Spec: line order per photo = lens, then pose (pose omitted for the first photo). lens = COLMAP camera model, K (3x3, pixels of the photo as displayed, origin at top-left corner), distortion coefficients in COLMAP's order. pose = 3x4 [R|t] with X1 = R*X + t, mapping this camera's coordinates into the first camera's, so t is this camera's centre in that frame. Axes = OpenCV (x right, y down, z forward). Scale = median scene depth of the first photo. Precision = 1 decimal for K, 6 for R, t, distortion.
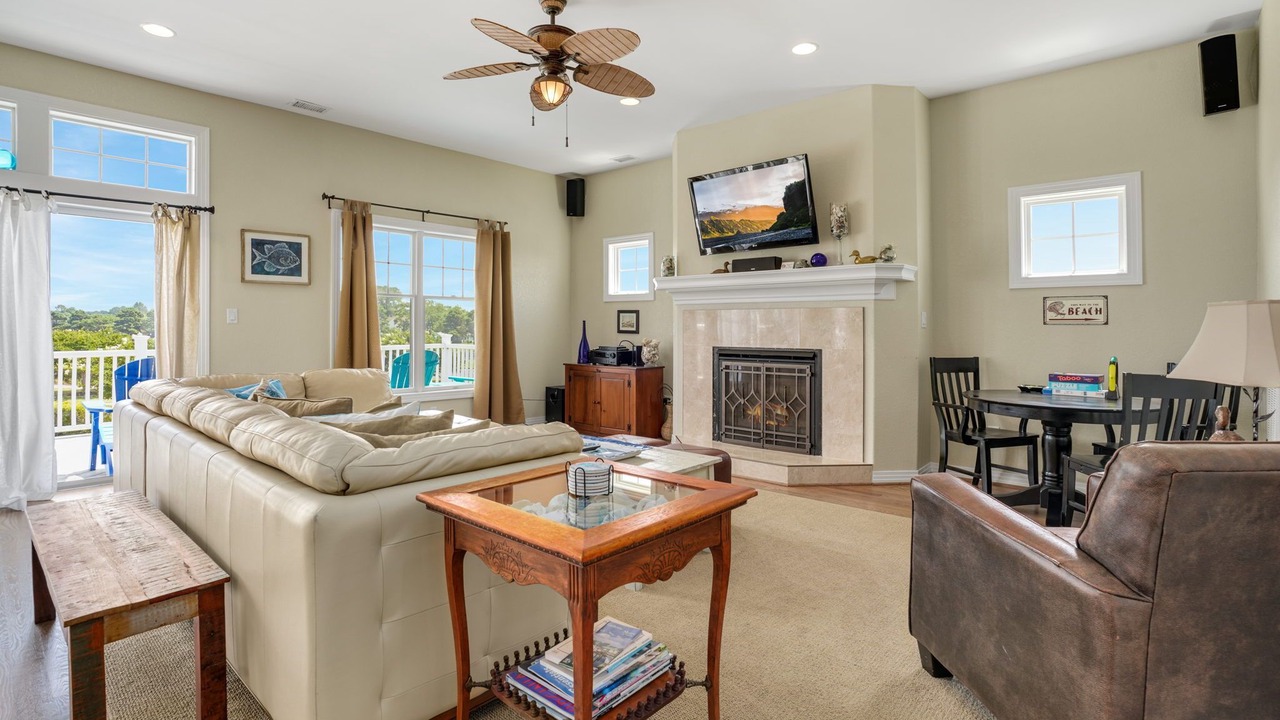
lens RADIAL K [[600.1, 0, 639.7], [0, 600.1, 326.9], [0, 0, 1]] dist [-0.043048, 0.011614]
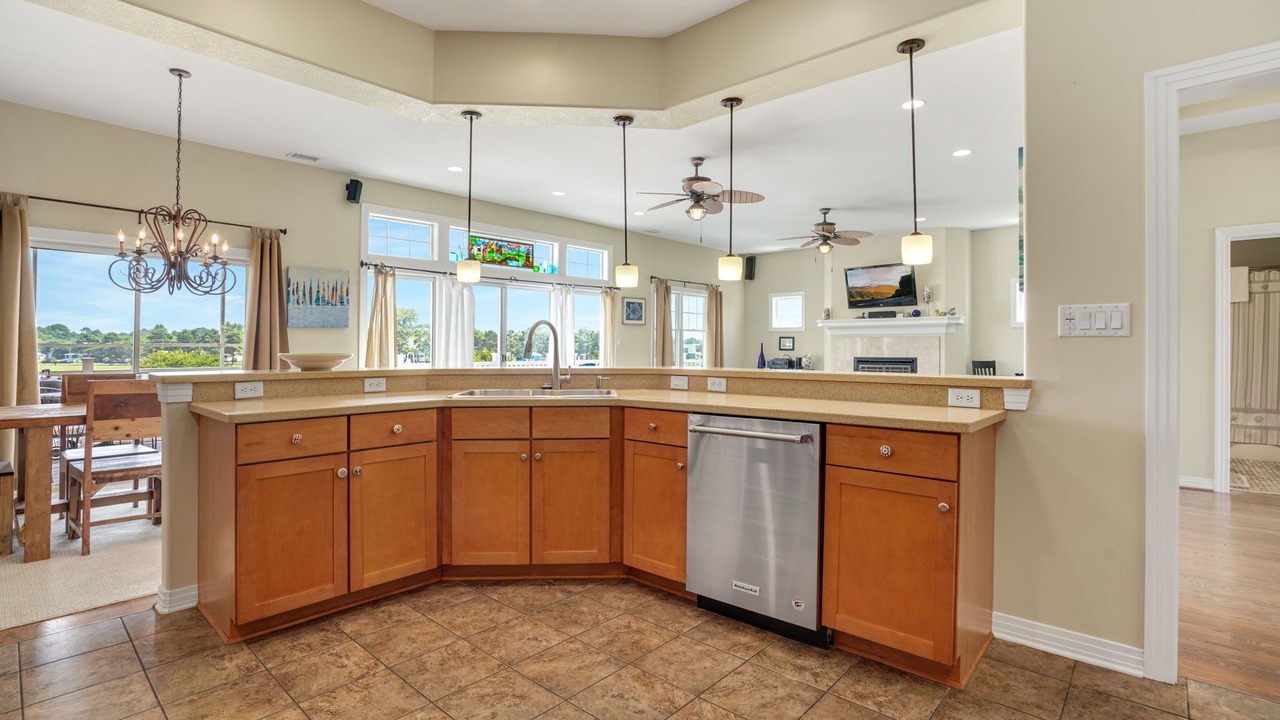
lens RADIAL K [[600.1, 0, 644.1], [0, 600.1, 355.3], [0, 0, 1]] dist [-0.043048, 0.011614]
pose [[0.999894, -0.004115, 0.013958, -0.630053], [0.003912, 0.999887, 0.014522, -0.002415], [-0.014016, -0.014466, 0.999797, -0.969380]]
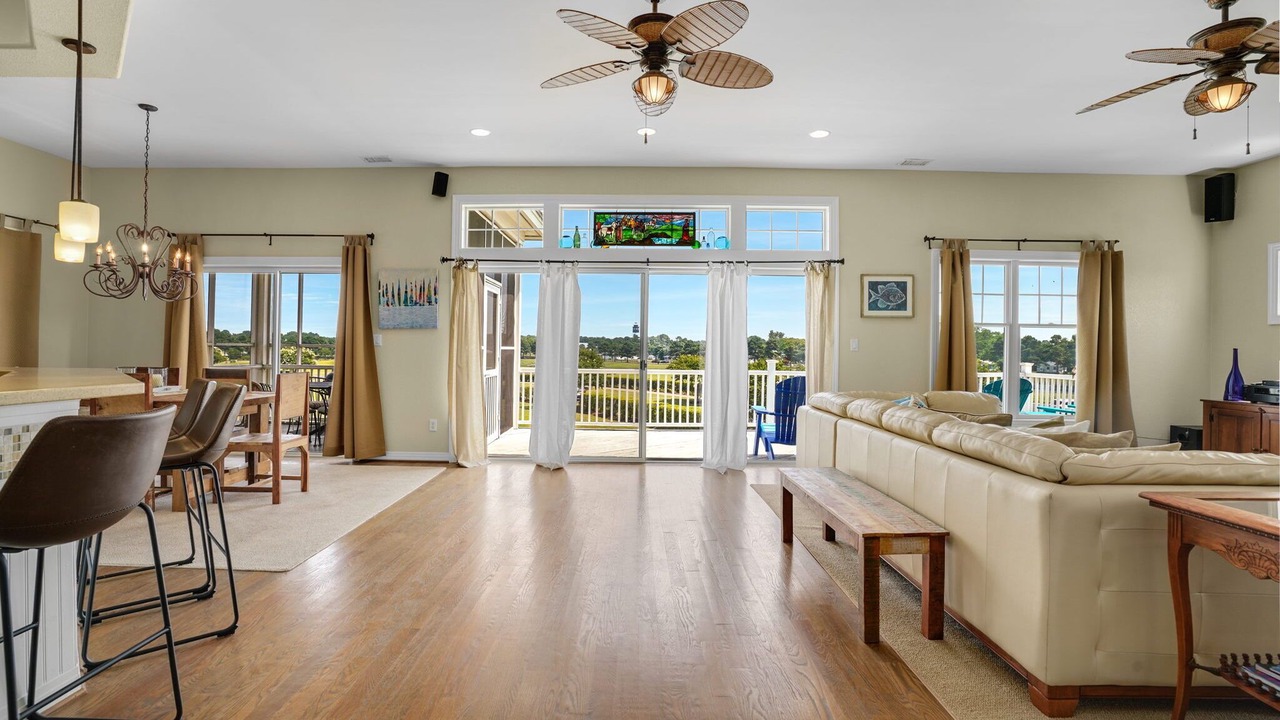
lens RADIAL K [[600.1, 0, 633.7], [0, 600.1, 359.5], [0, 0, 1]] dist [-0.043048, 0.011614]
pose [[0.659042, 0.013837, -0.751979, -0.050368], [-0.007444, 0.999902, 0.011875, 0.000789], [0.752069, -0.002228, 0.659081, -0.177771]]
